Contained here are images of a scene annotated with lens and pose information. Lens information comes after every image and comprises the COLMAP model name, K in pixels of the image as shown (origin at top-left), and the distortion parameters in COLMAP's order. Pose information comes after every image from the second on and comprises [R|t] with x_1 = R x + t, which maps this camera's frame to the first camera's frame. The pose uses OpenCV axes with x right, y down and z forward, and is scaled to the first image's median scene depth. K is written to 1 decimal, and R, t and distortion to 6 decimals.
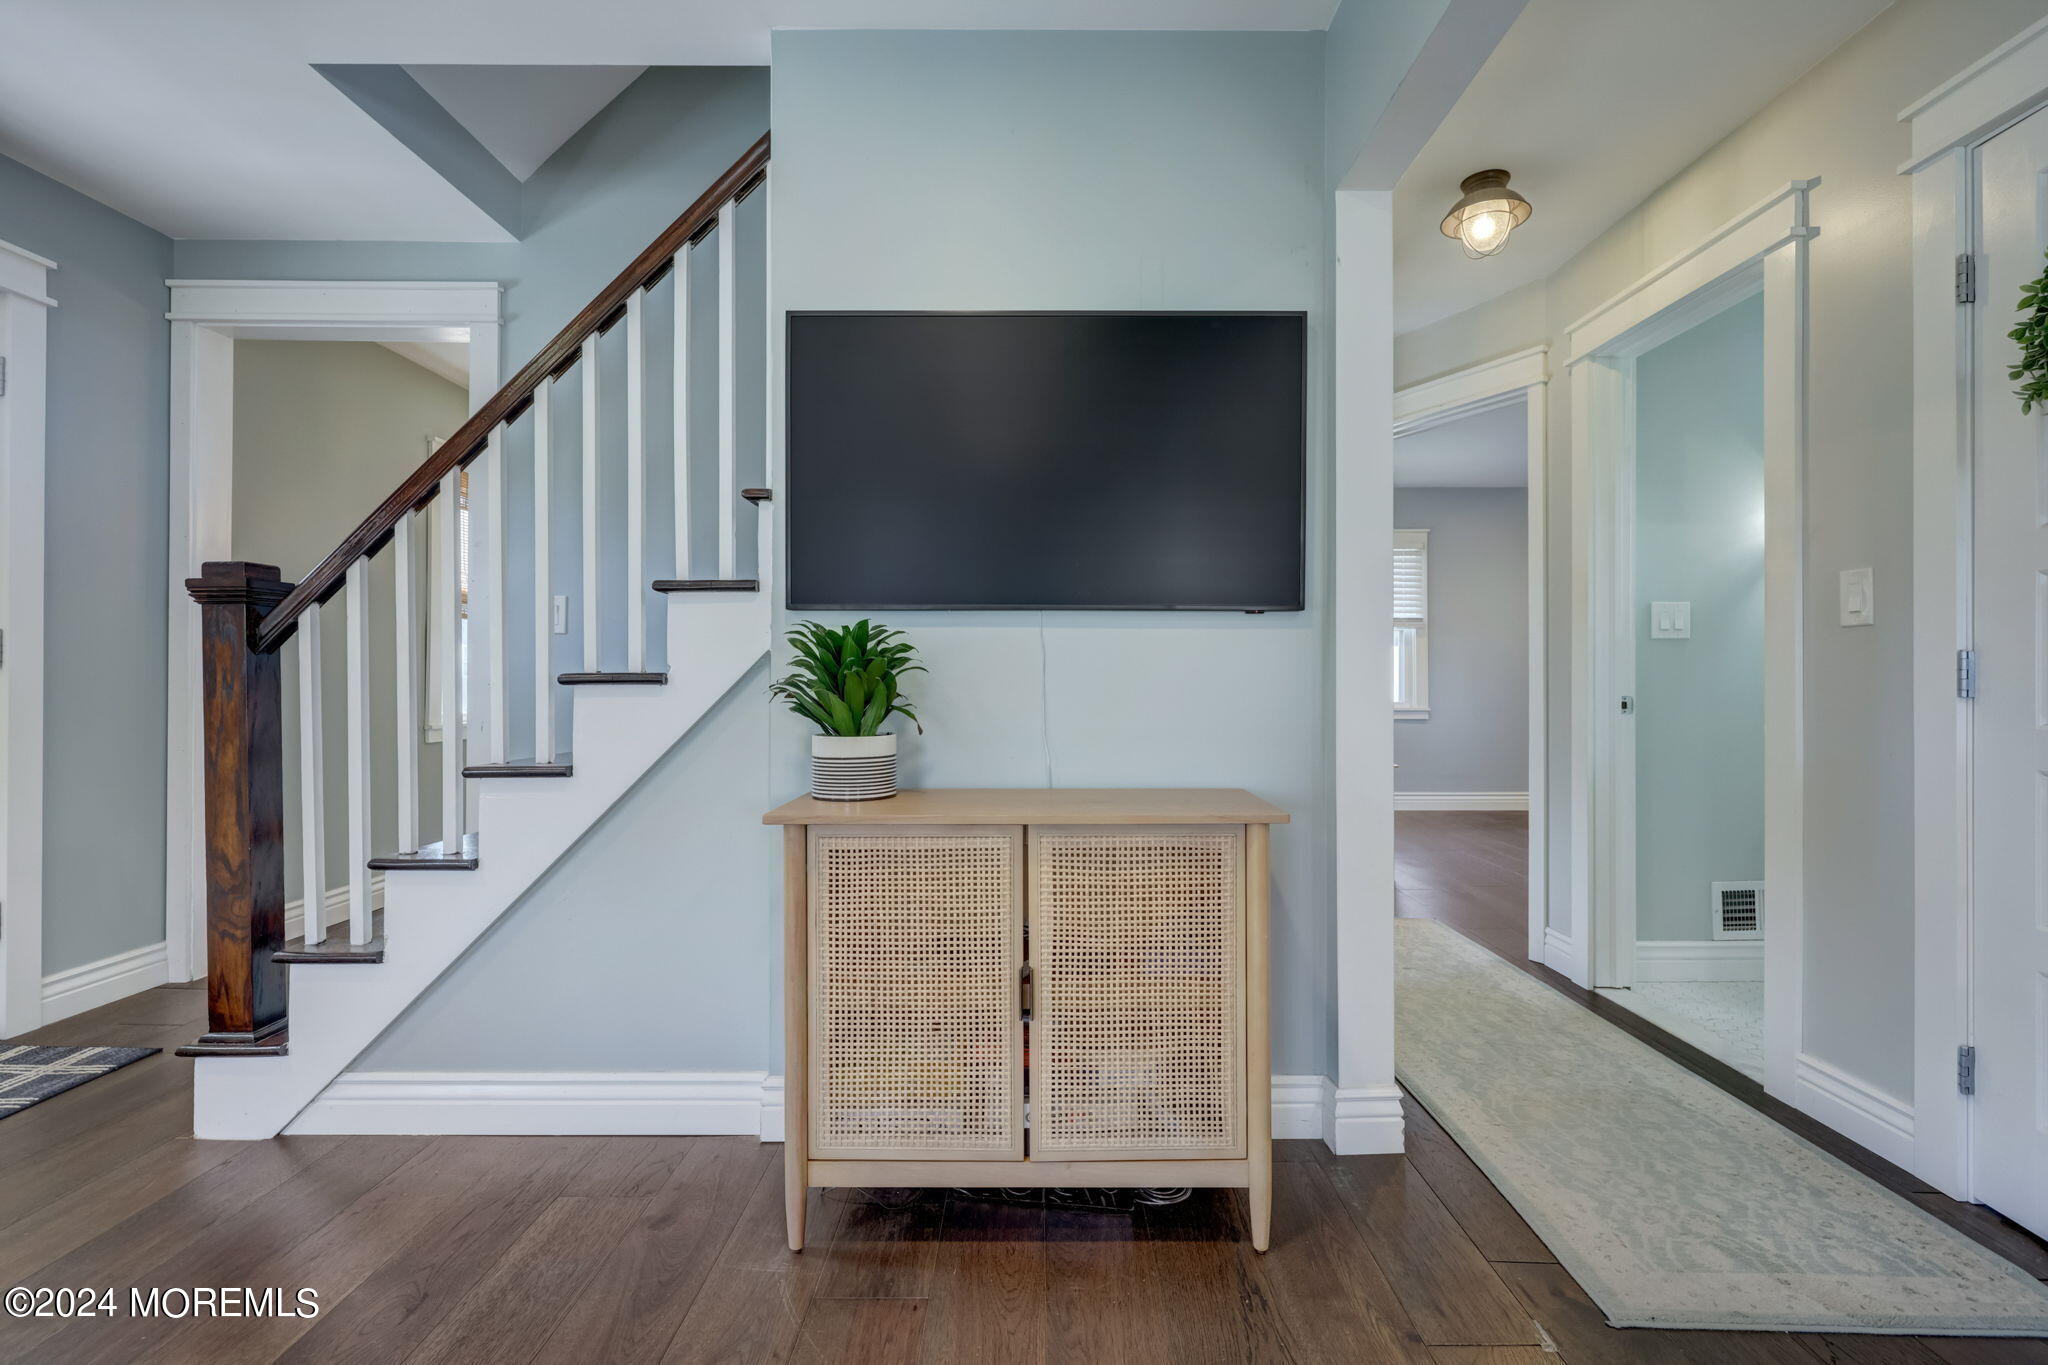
lens RADIAL K [[893.2, 0, 1027.8], [0, 893.2, 669.2], [0, 0, 1]] dist [0.000379, -0.000512]
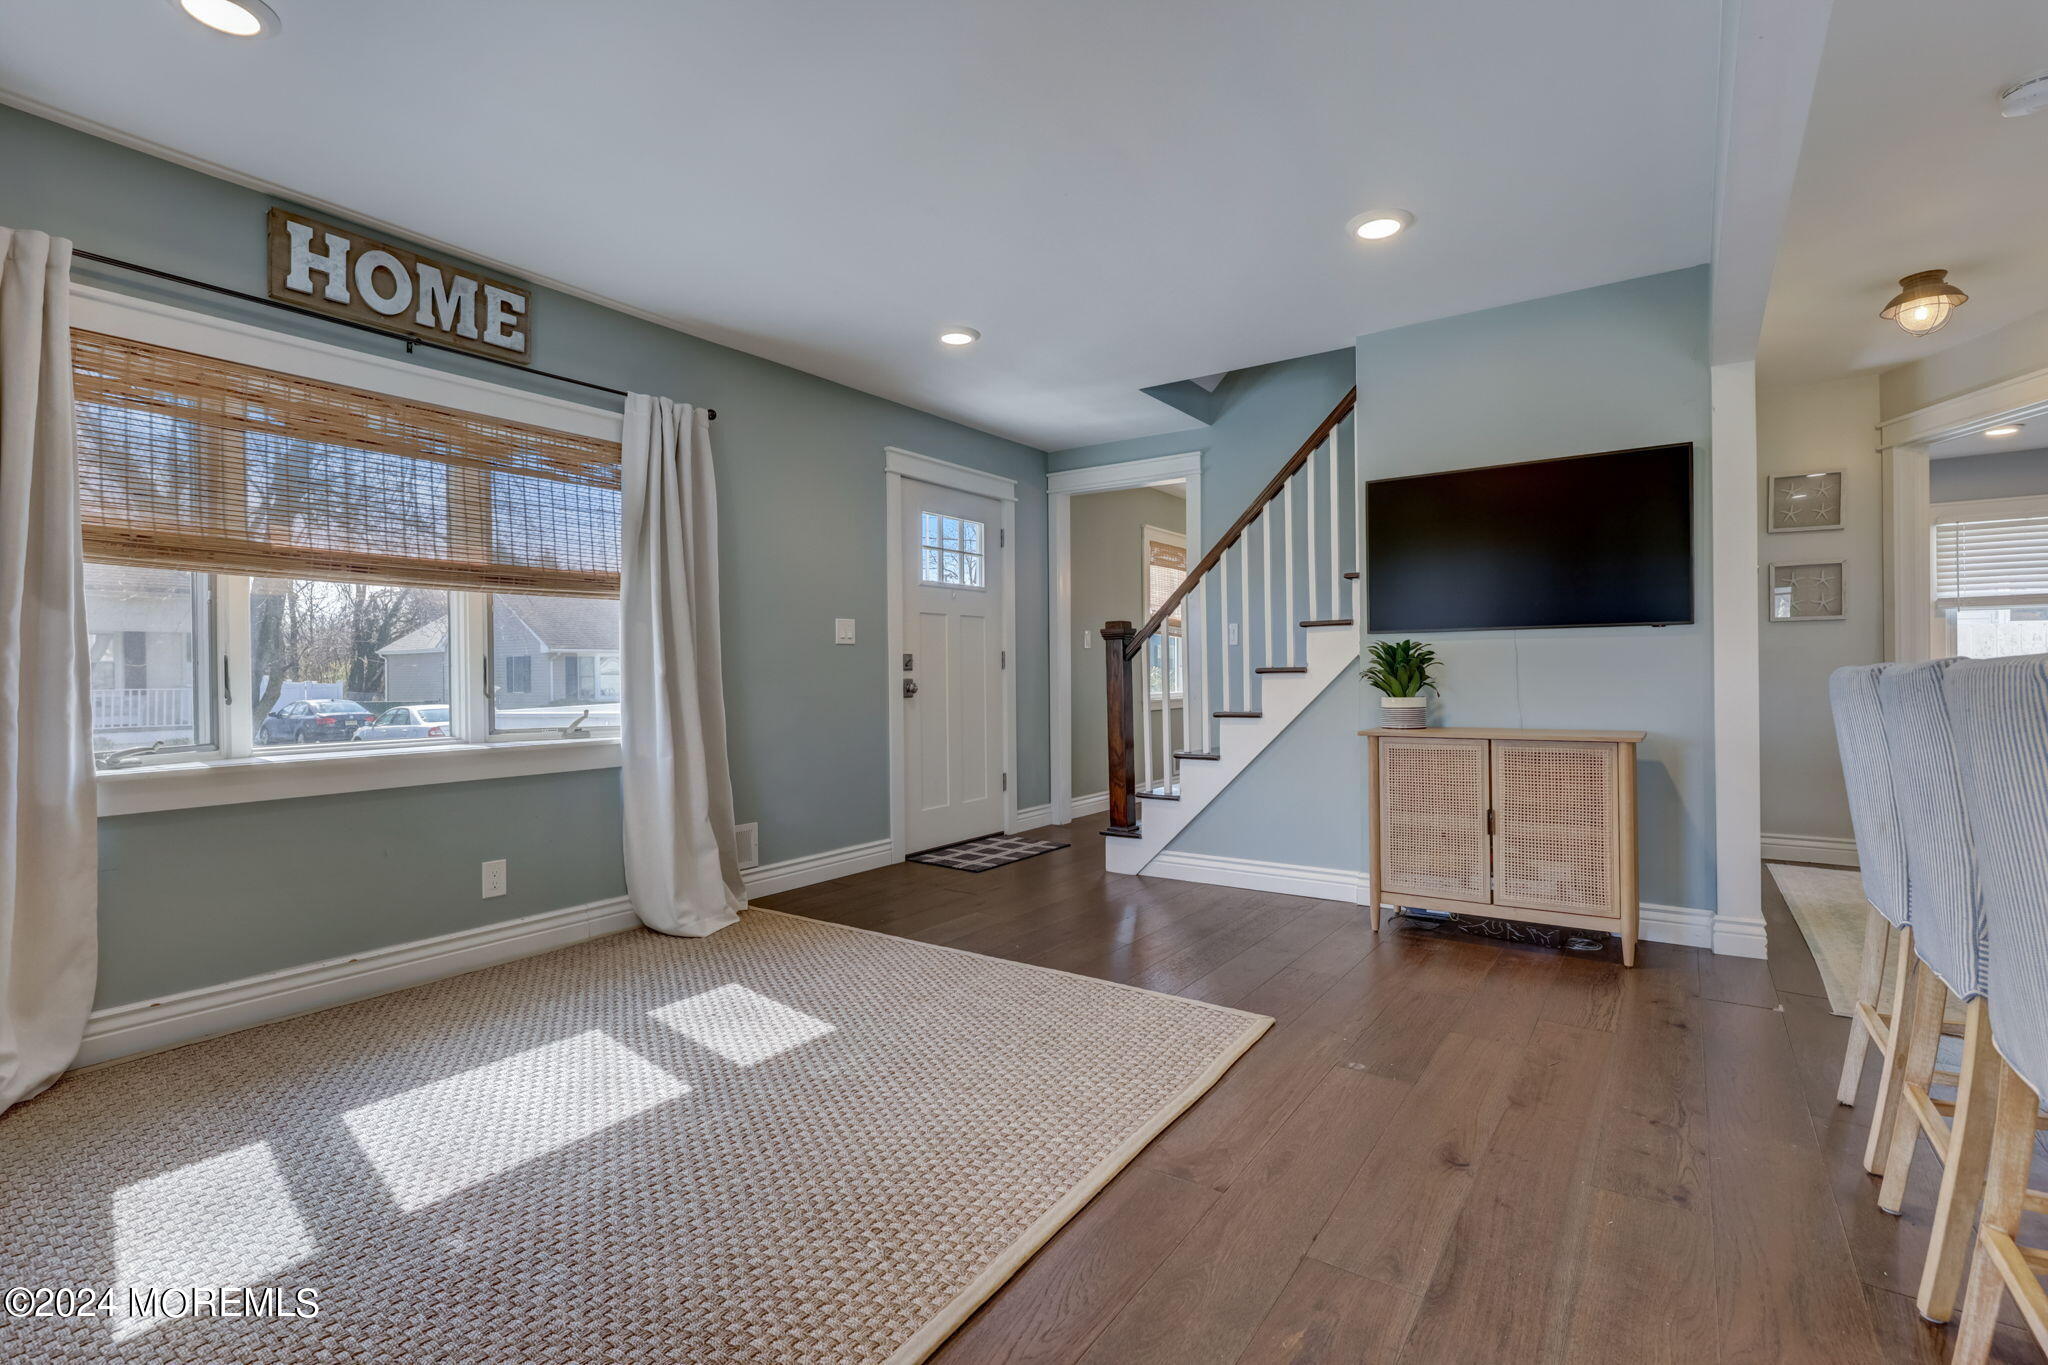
lens RADIAL K [[893.2, 0, 1038.9], [0, 893.2, 671.2], [0, 0, 1]] dist [0.000379, -0.000512]
pose [[0.816027, -0.008738, -0.577947, 0.266379], [0.009555, 0.999953, -0.001628, 0.010037], [0.577934, -0.004194, 0.816073, -0.989936]]
